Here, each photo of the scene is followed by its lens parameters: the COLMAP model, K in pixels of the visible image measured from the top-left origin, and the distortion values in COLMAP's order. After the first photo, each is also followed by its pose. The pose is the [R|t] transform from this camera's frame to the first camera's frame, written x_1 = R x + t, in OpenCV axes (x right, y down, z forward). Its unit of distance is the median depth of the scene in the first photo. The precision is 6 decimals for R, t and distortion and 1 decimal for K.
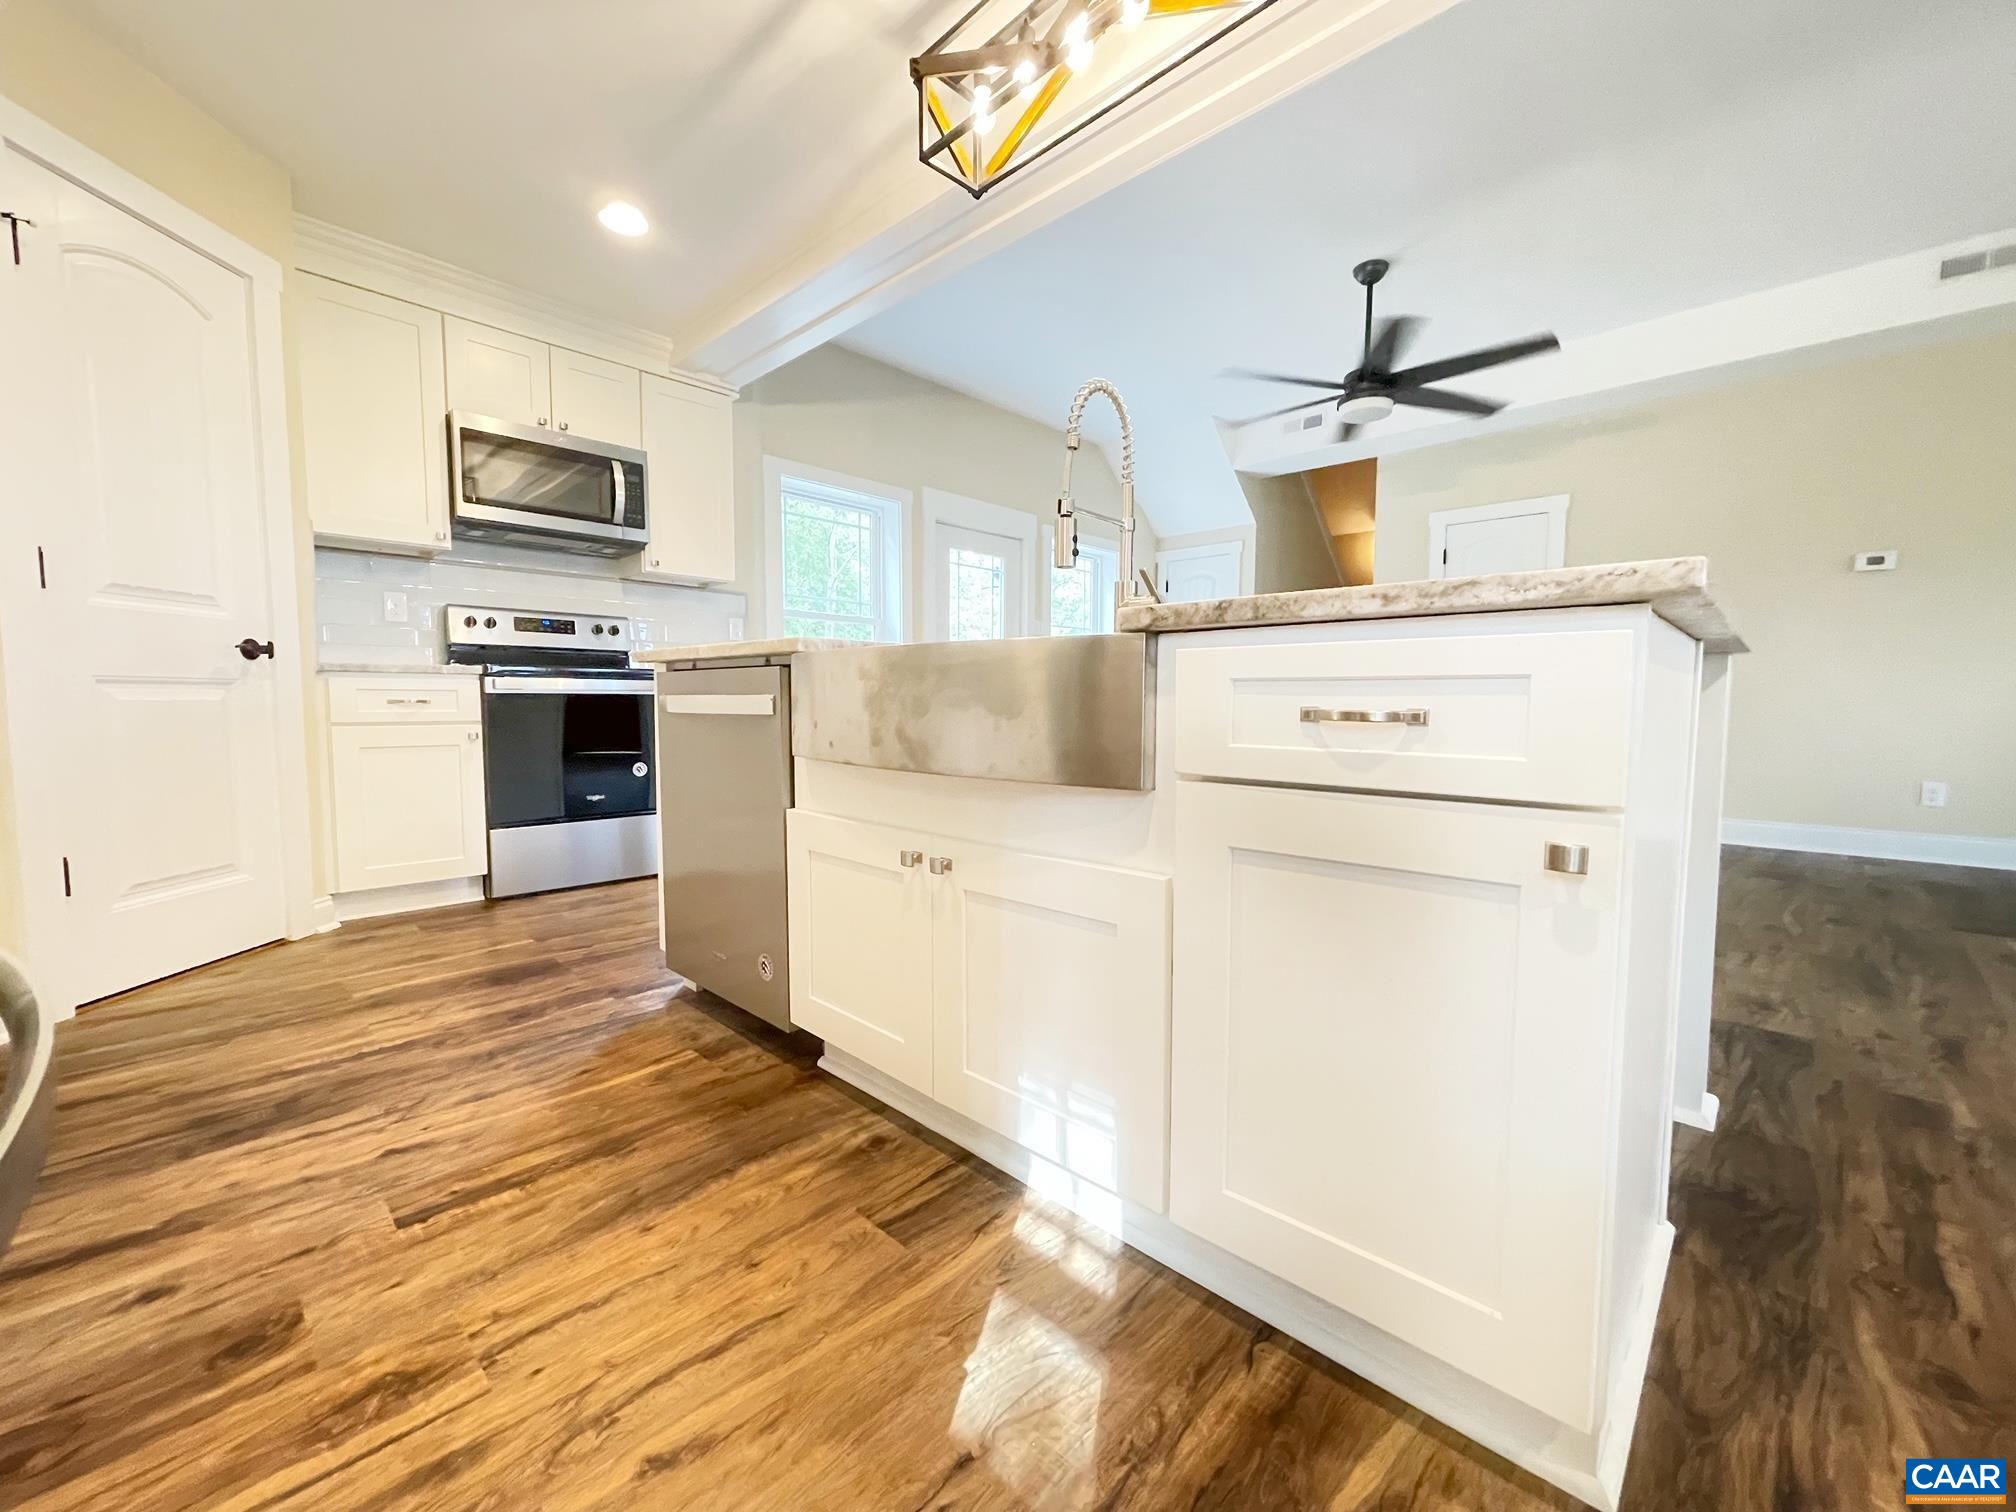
lens RADIAL K [[810.3, 0, 1008.8], [0, 810.3, 758.4], [0, 0, 1]] dist [-0.001773, 0.000317]
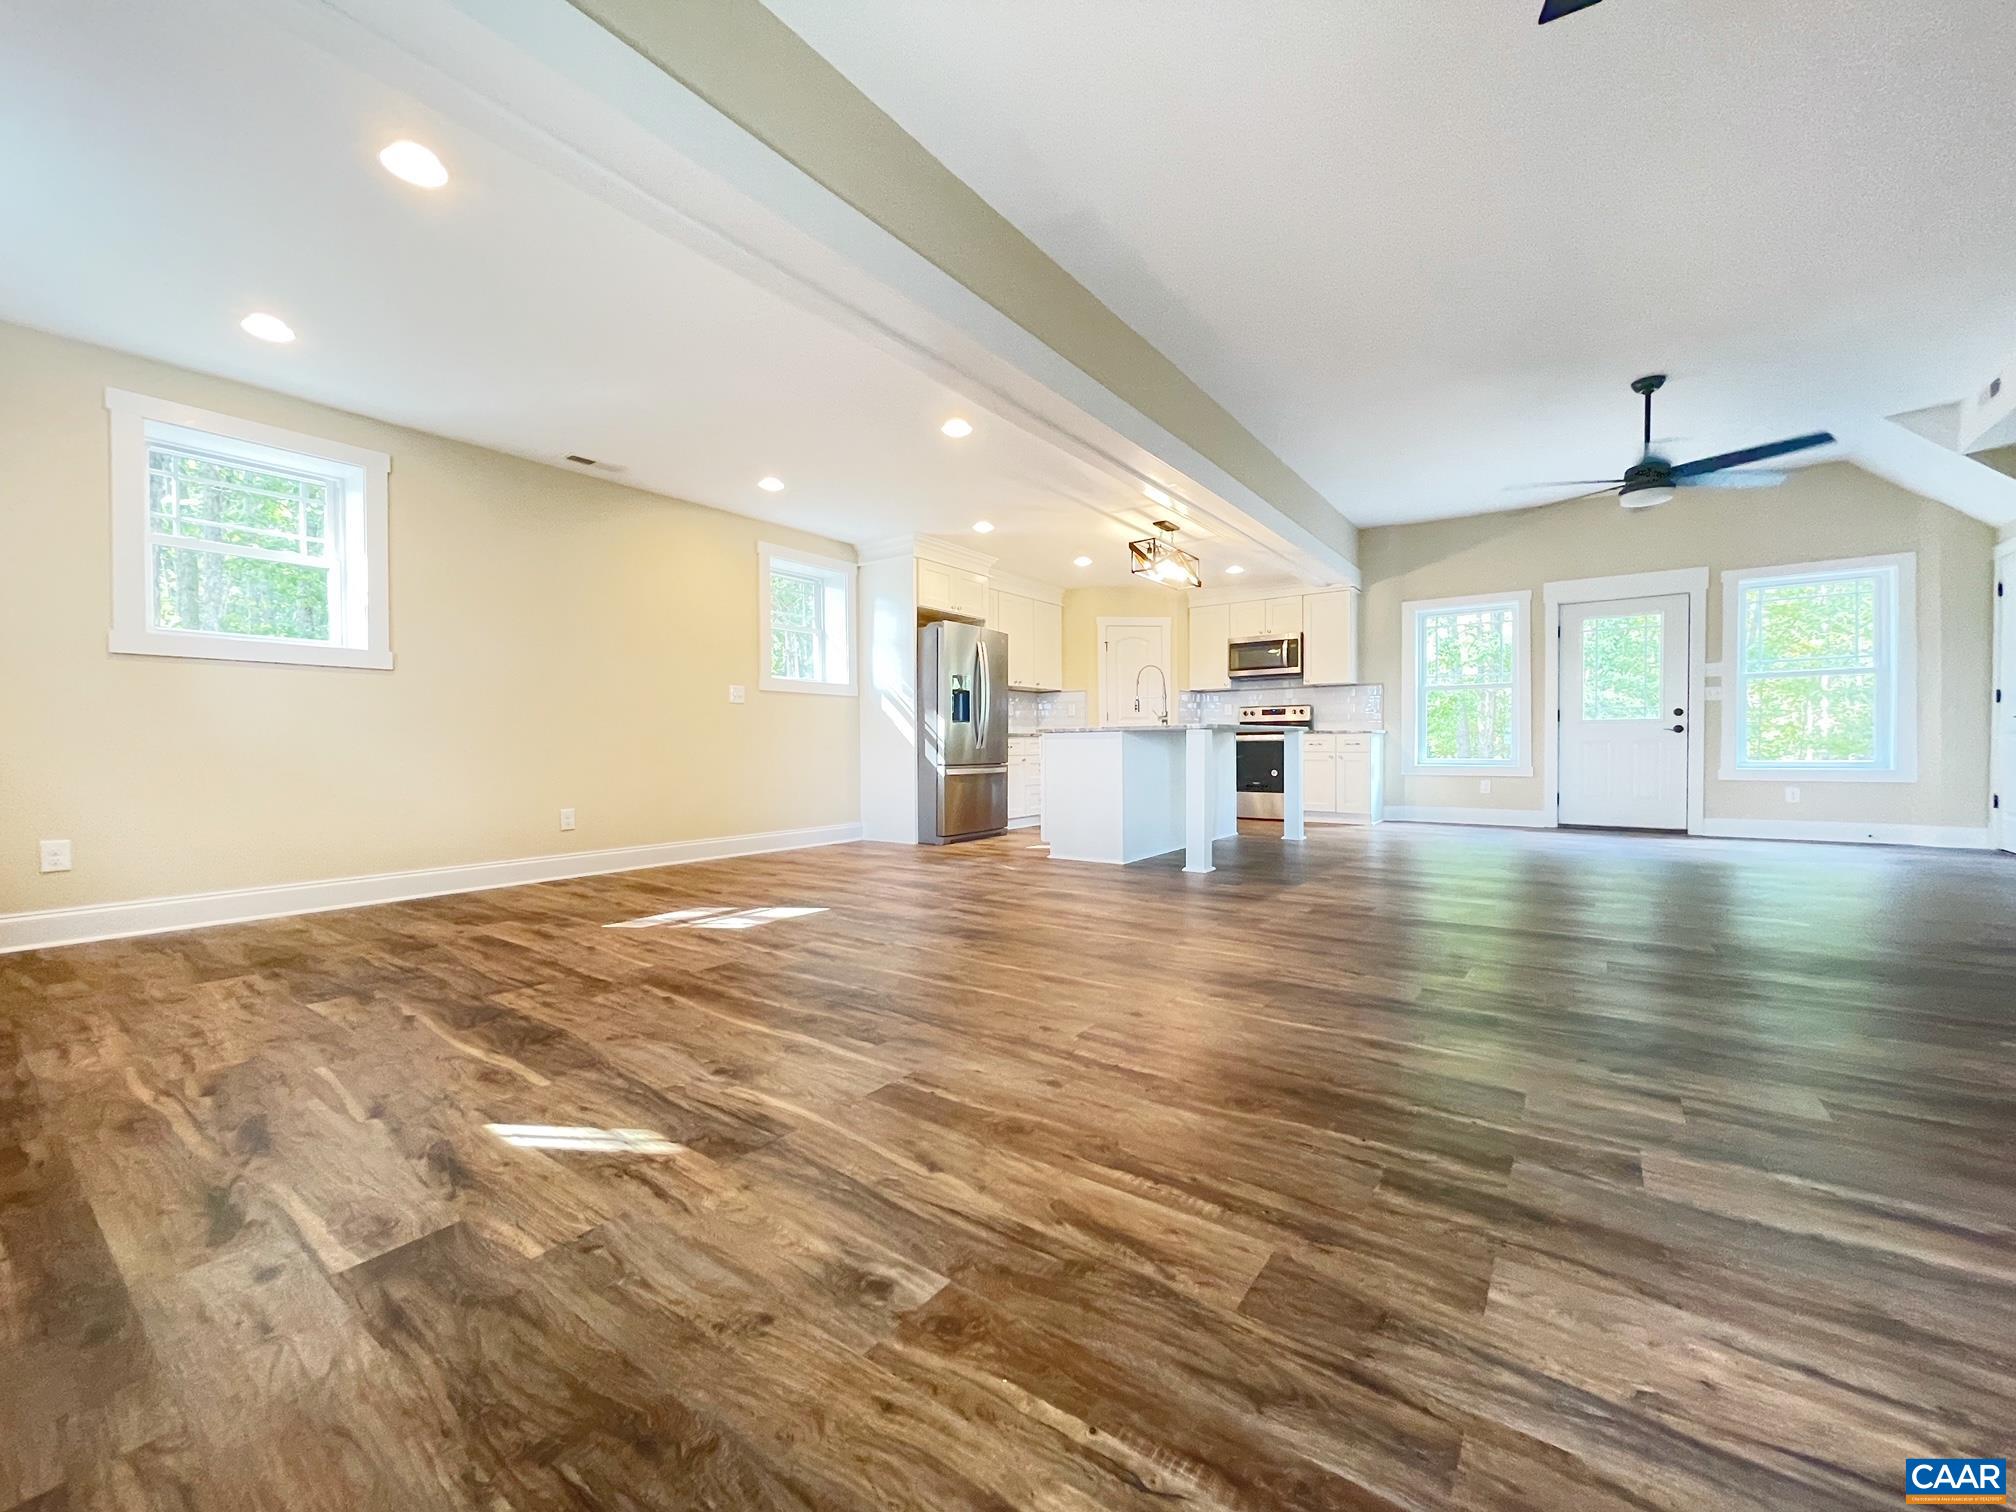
lens RADIAL K [[810.3, 0, 1008.8], [0, 810.3, 758.4], [0, 0, 1]] dist [-0.001773, 0.000317]
pose [[0.138458, 0.010698, -0.990311, 2.563346], [-0.062105, 0.998067, 0.002099, 0.020684], [0.988419, 0.061212, 0.138855, -0.128002]]
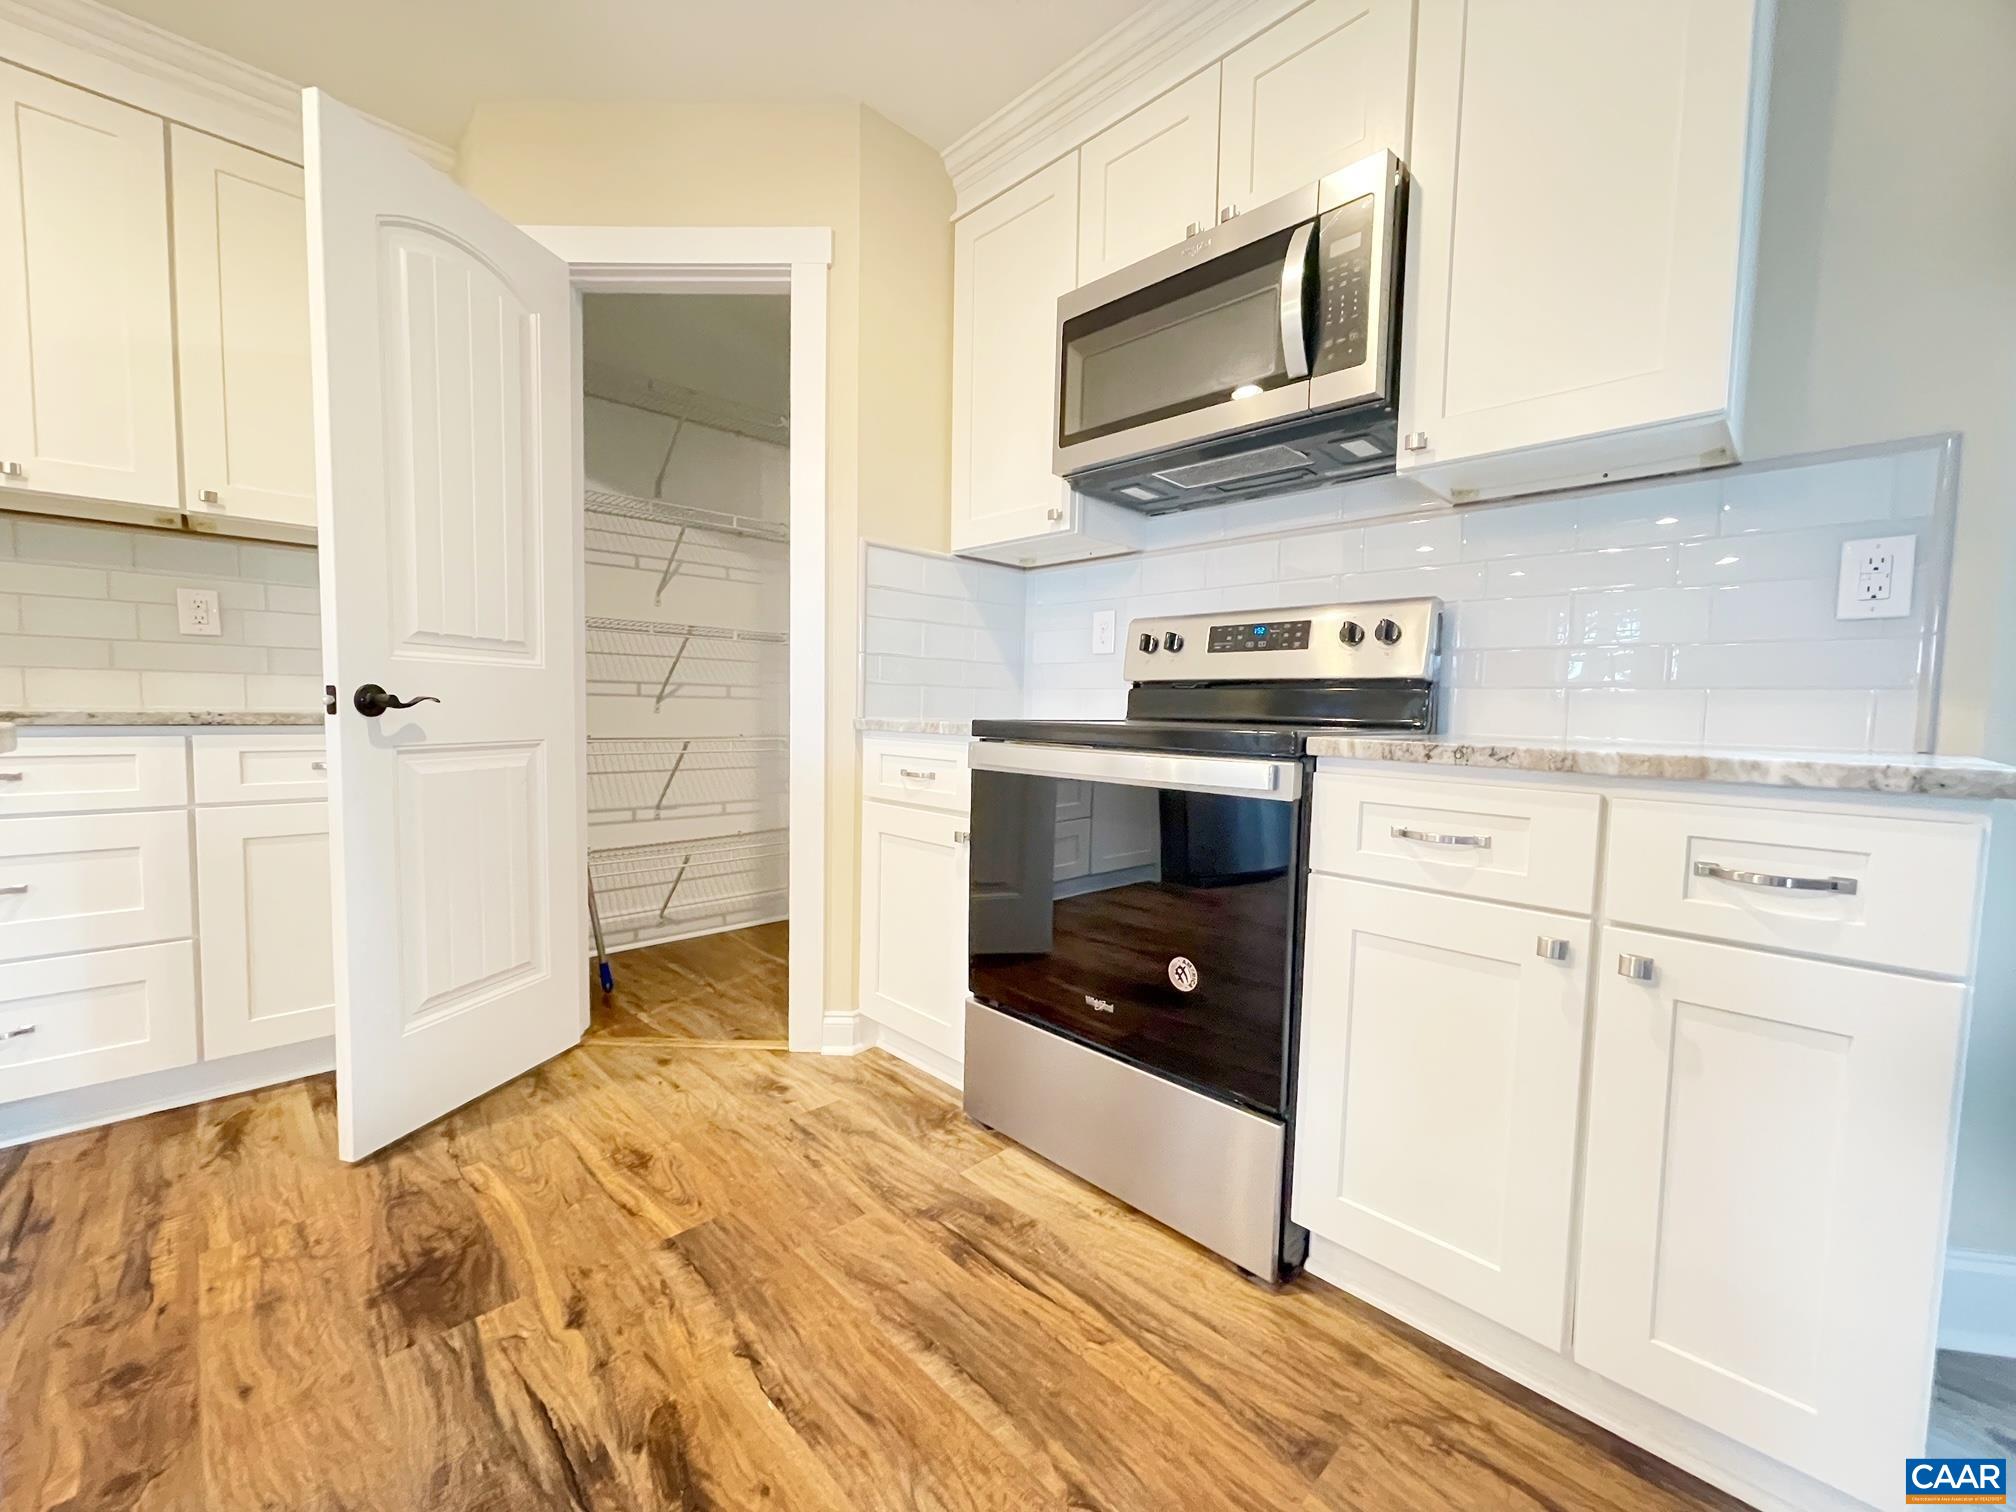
lens RADIAL K [[810.3, 0, 1008.8], [0, 810.3, 758.4], [0, 0, 1]] dist [-0.001773, 0.000317]
pose [[-0.029806, 0.061612, -0.997655, -0.076583], [-0.089473, 0.993927, 0.064055, -0.163849], [0.995543, 0.091172, -0.024112, 1.328785]]
